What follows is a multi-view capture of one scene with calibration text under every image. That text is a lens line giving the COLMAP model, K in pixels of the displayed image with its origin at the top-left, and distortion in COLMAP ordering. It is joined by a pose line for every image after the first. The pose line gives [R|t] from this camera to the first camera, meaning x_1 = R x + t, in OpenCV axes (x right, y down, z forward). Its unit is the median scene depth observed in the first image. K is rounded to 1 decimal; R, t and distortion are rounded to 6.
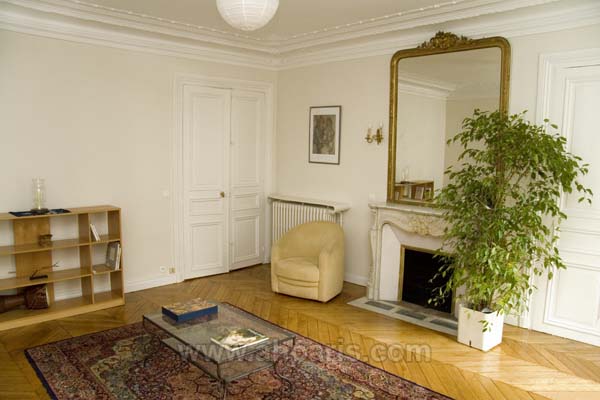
lens RADIAL K [[462.7, 0, 303.4], [0, 462.7, 201.4], [0, 0, 1]] dist [-0.116791, 0.010609]
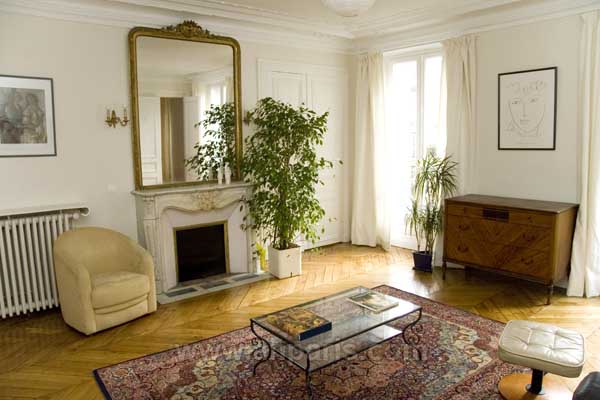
lens RADIAL K [[462.7, 0, 303.4], [0, 462.7, 201.4], [0, 0, 1]] dist [-0.116791, 0.010609]
pose [[0.097430, -0.160957, 0.982141, -0.747776], [0.122967, 0.981221, 0.148608, -0.077493], [-0.987617, 0.106292, 0.115393, 0.622327]]
